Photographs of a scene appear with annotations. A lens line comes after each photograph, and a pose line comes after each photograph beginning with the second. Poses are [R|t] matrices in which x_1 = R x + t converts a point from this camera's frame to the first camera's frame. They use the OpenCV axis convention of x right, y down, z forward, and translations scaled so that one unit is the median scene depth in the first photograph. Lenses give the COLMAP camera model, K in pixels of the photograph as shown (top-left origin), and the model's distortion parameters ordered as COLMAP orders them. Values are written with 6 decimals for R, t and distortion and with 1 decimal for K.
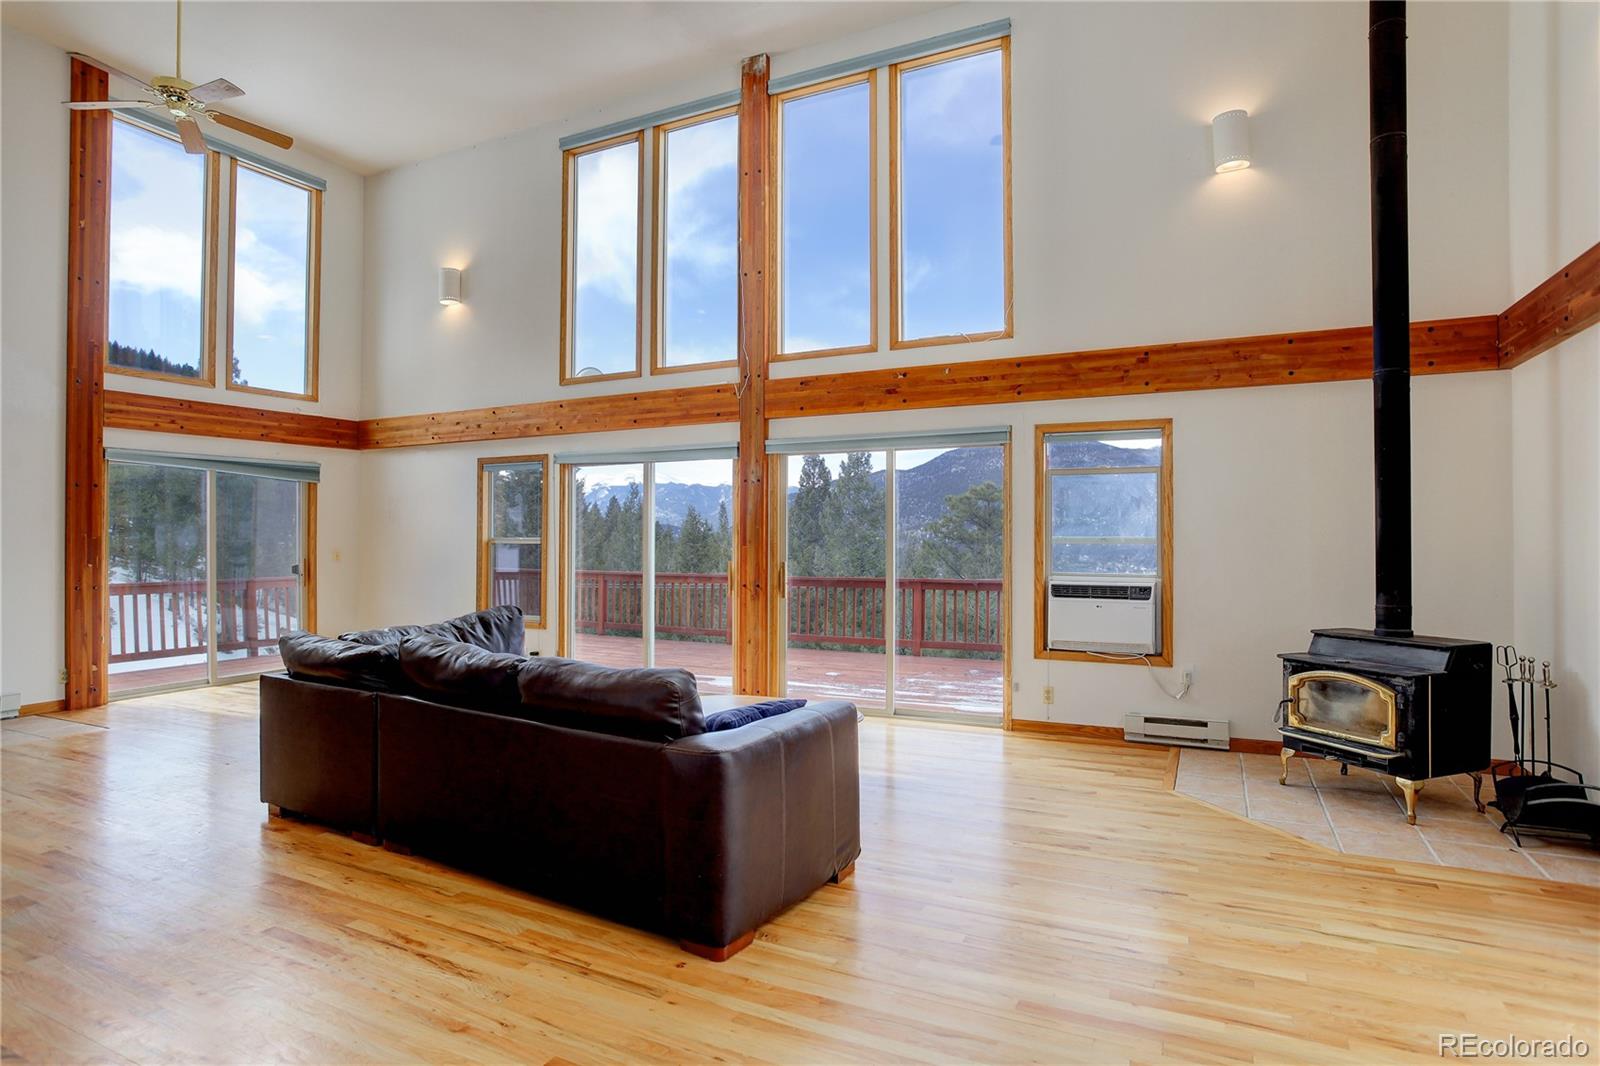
lens RADIAL K [[873.5, 0, 783.5], [0, 873.5, 529.4], [0, 0, 1]] dist [-0.044163, 0.008163]
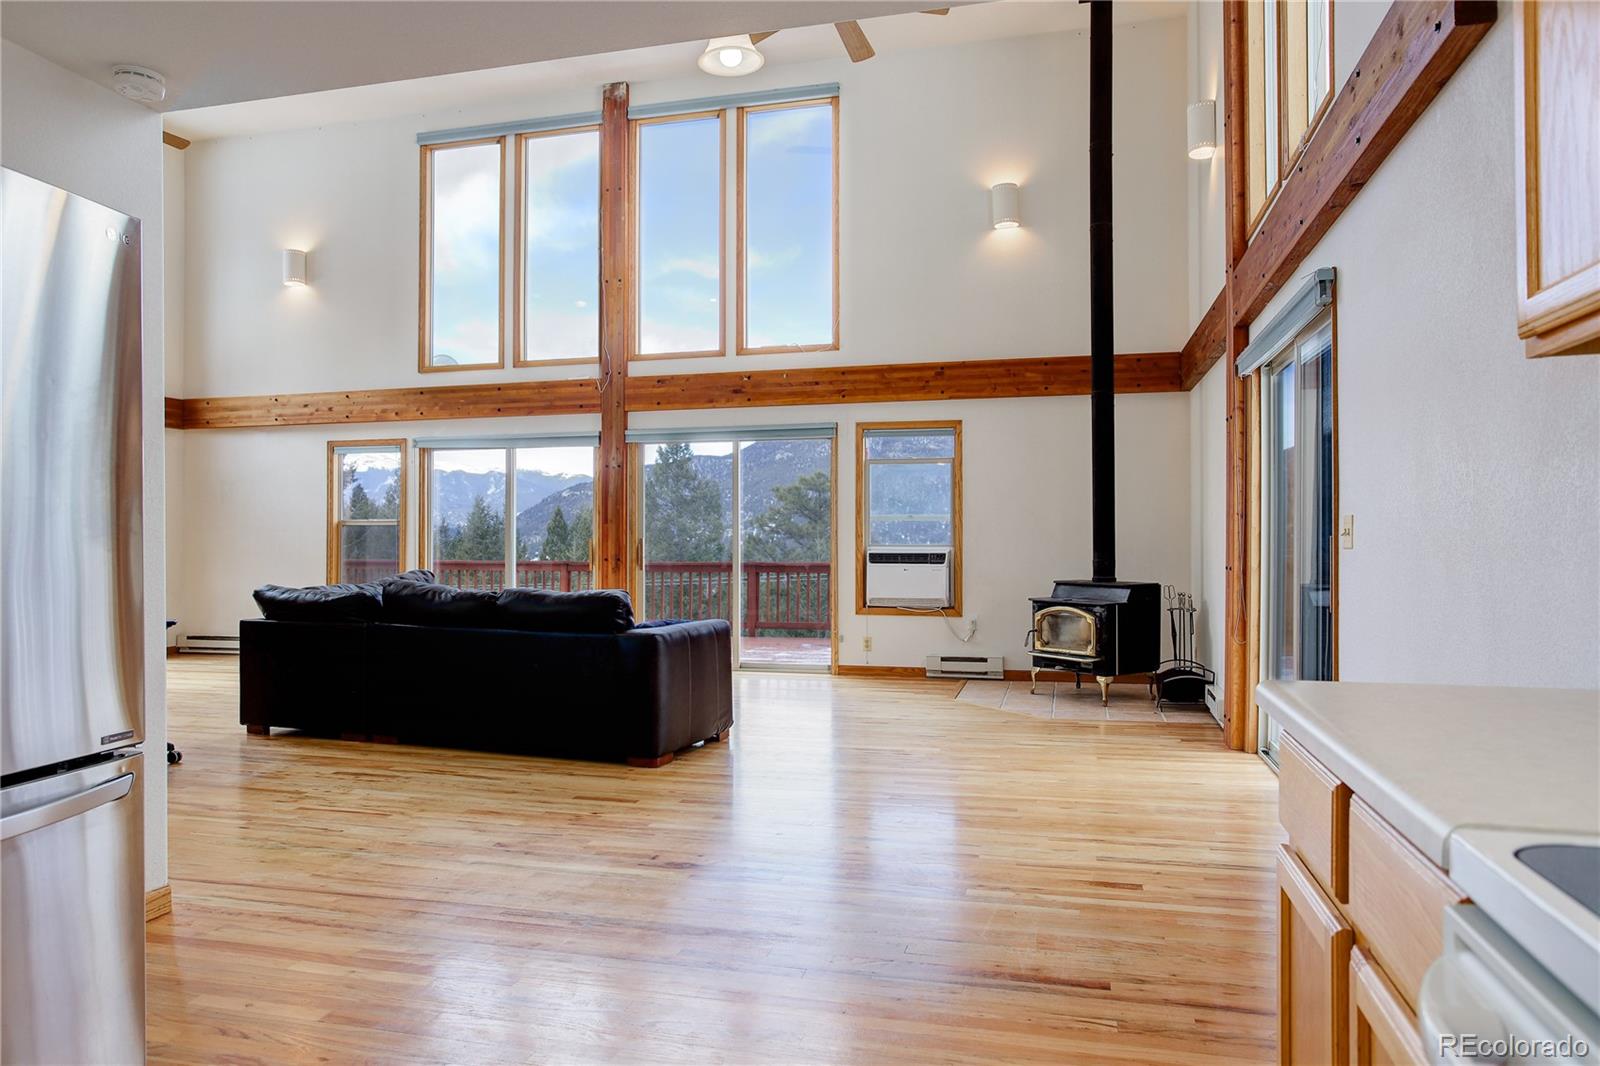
lens RADIAL K [[1055.8, 0, 791.0], [0, 1055.8, 524.7], [0, 0, 1]] dist [-0.009533, 0.008882]
pose [[0.979215, 0.000678, 0.202823, -0.096820], [-0.000036, 0.999995, -0.003166, 0.026097], [-0.202824, 0.003093, 0.979210, -0.414340]]
